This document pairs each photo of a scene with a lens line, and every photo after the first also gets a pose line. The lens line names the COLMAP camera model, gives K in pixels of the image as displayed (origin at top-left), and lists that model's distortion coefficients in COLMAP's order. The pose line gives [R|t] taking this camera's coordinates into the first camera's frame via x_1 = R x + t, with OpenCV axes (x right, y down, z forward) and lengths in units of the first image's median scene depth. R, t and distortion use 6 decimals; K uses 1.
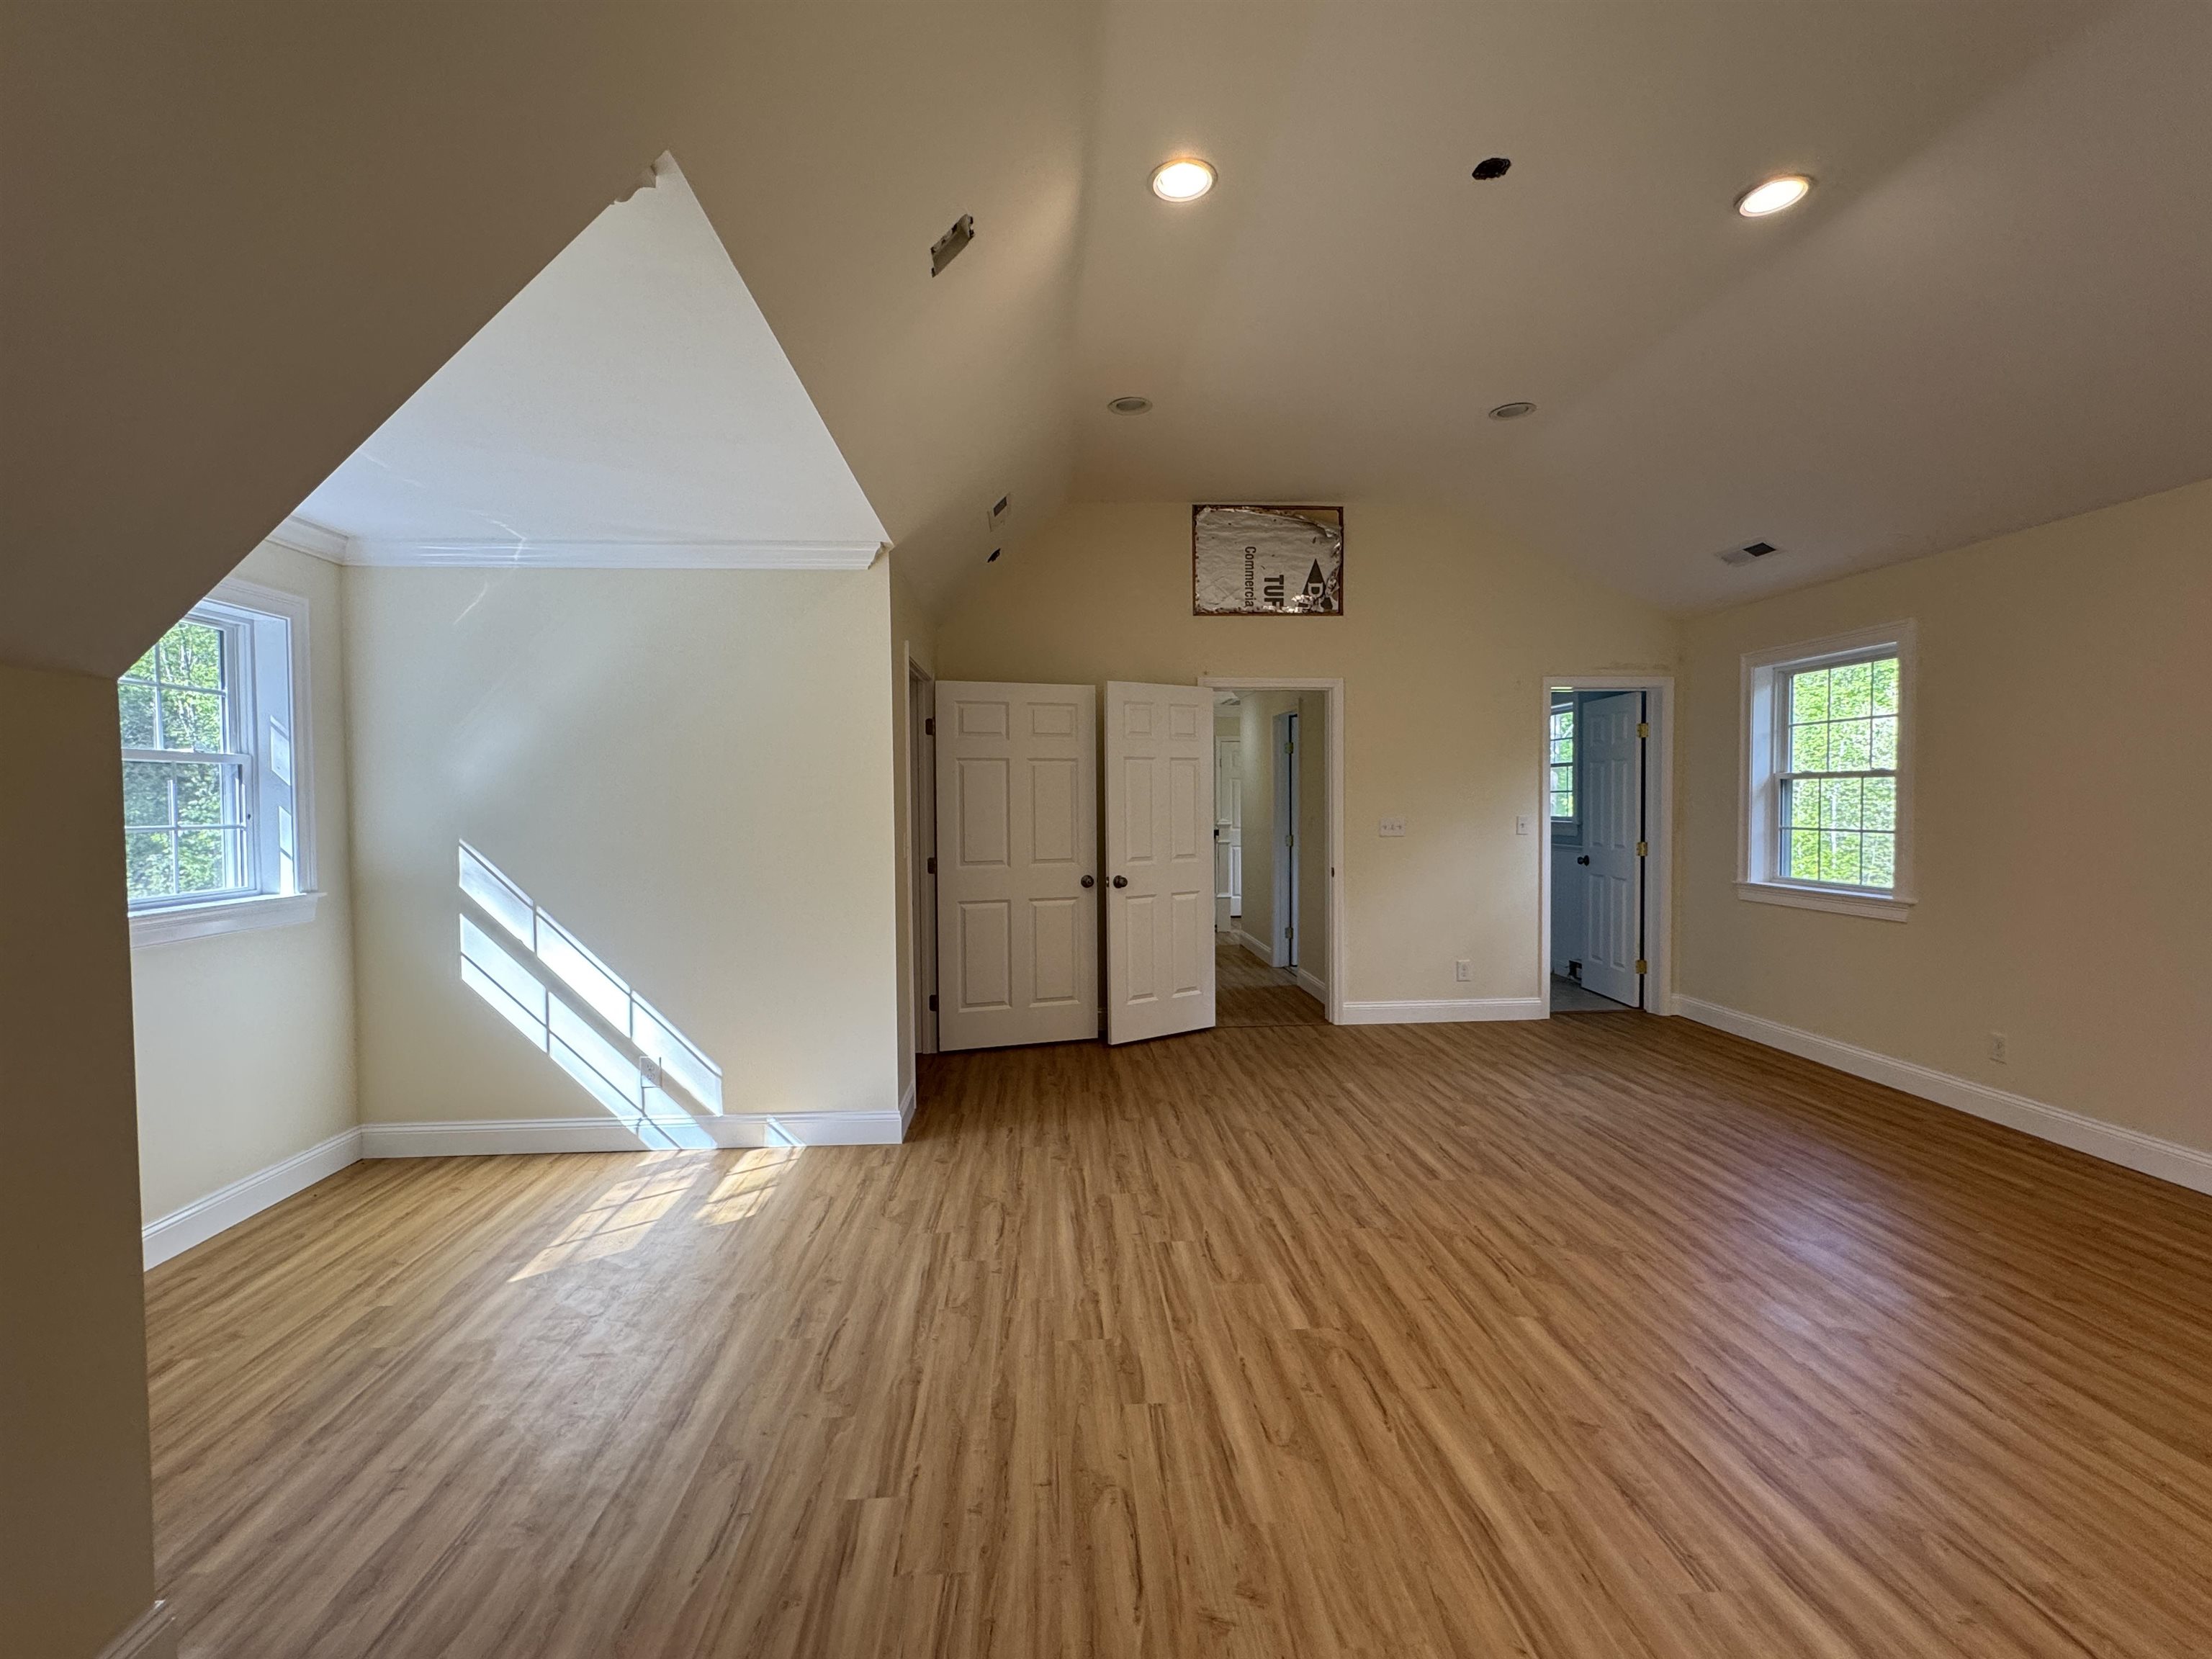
lens RADIAL K [[977.4, 0, 1110.8], [0, 977.4, 837.0], [0, 0, 1]] dist [0.001671, -0.000981]
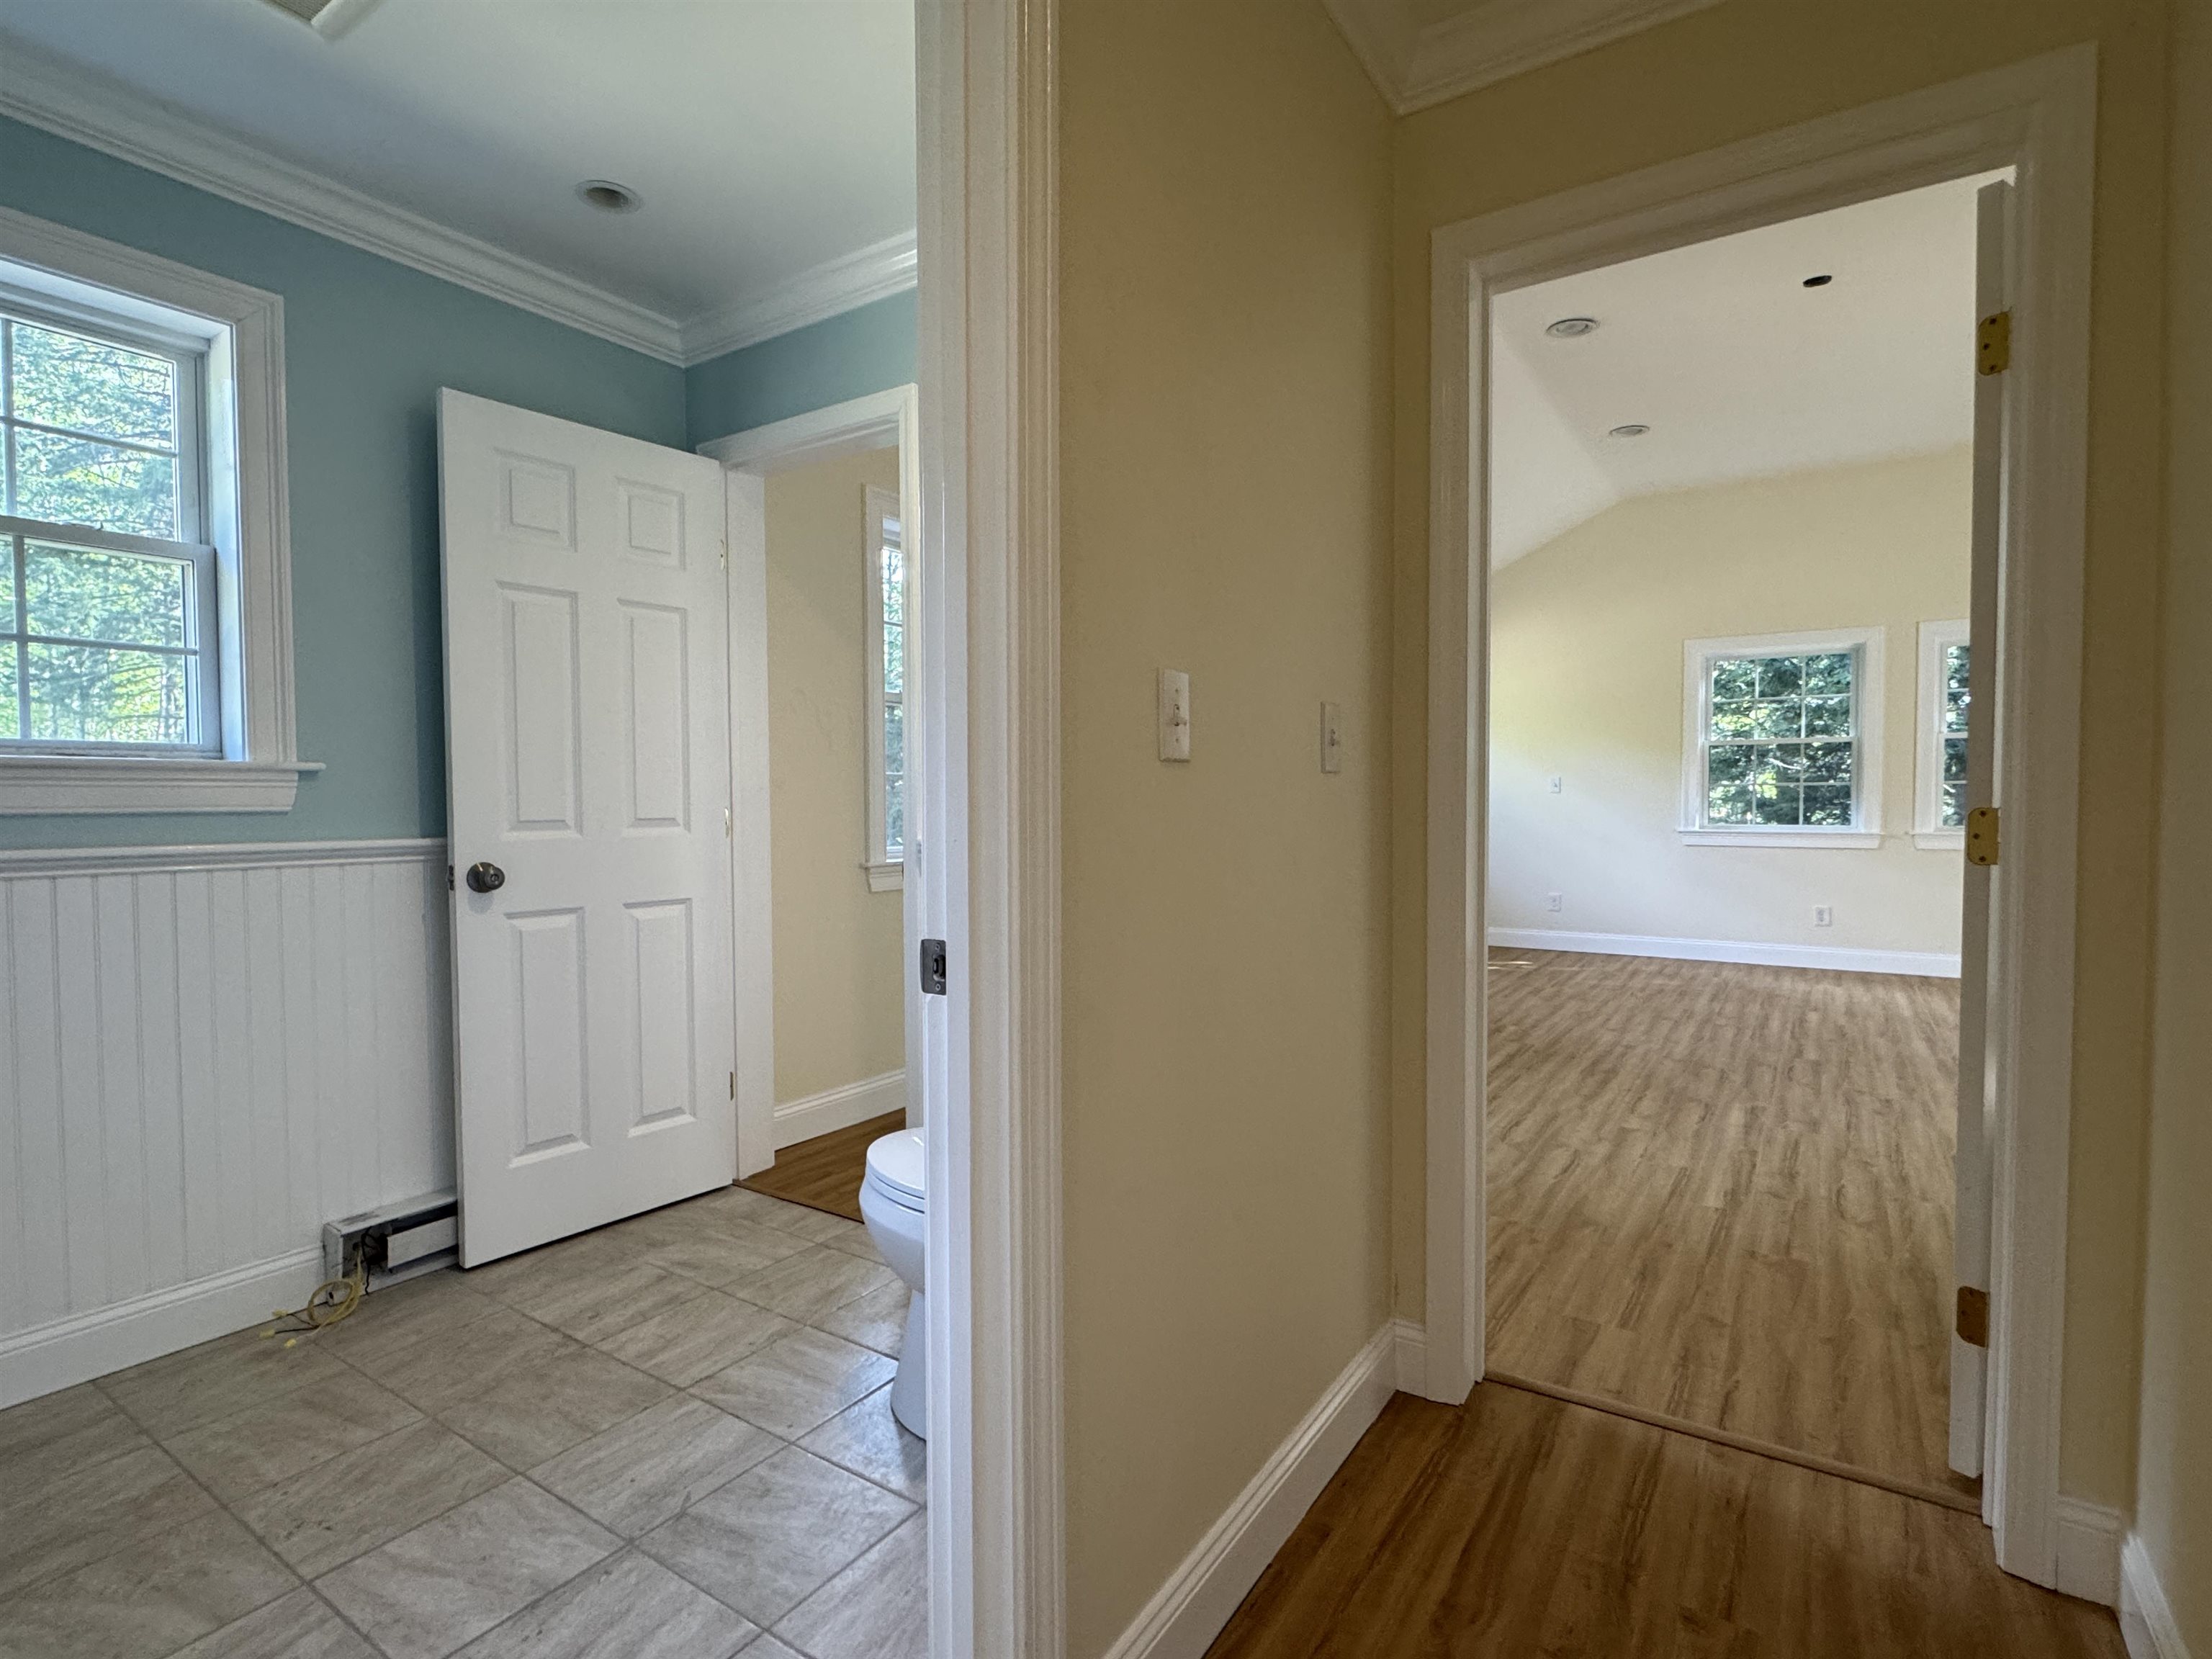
lens RADIAL K [[1084.2, 0, 1103.7], [0, 1084.2, 829.2], [0, 0, 1]] dist [0.001935, 0.000606]
pose [[-0.792687, -0.005678, 0.609603, 0.186039], [0.031955, 0.998195, 0.050849, -0.008211], [-0.608791, 0.059787, -0.791074, 2.231936]]
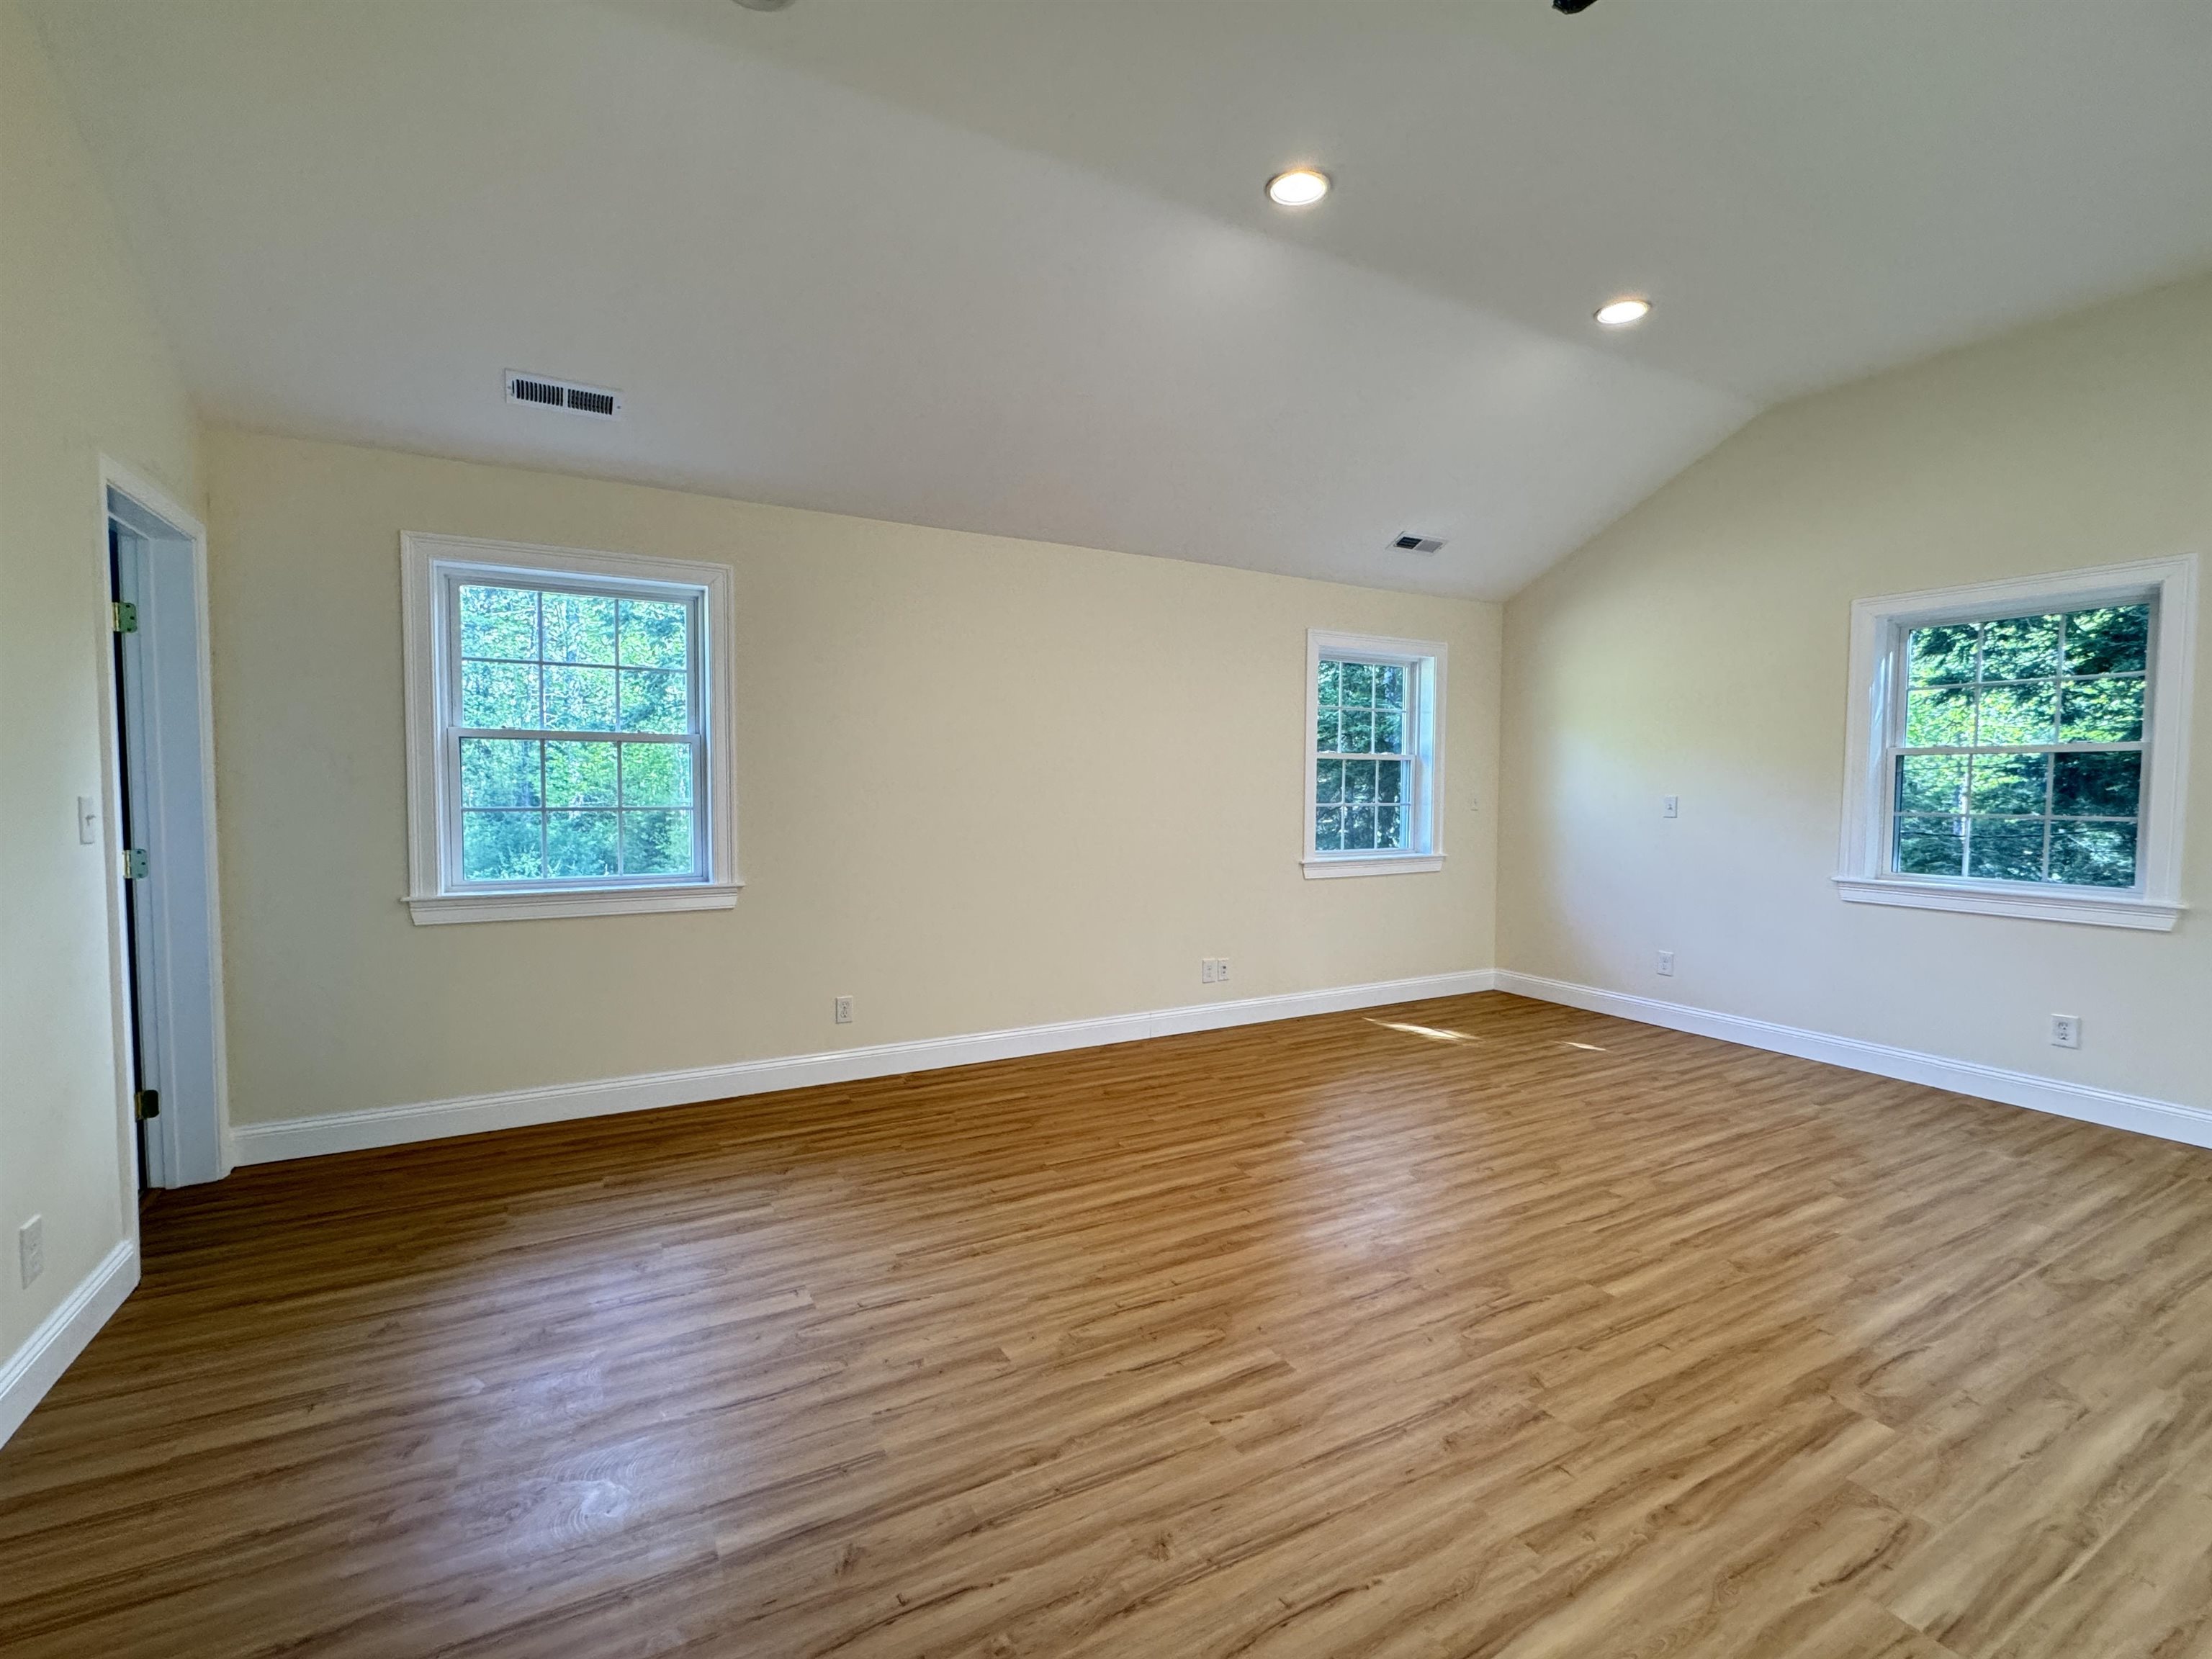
lens RADIAL K [[977.4, 0, 1103.4], [0, 977.4, 829.5], [0, 0, 1]] dist [0.001671, -0.000981]
pose [[-0.423622, -0.034615, 0.905178, -0.167582], [0.031698, 0.998091, 0.053003, -0.026658], [-0.905285, 0.051145, -0.421716, 1.333075]]
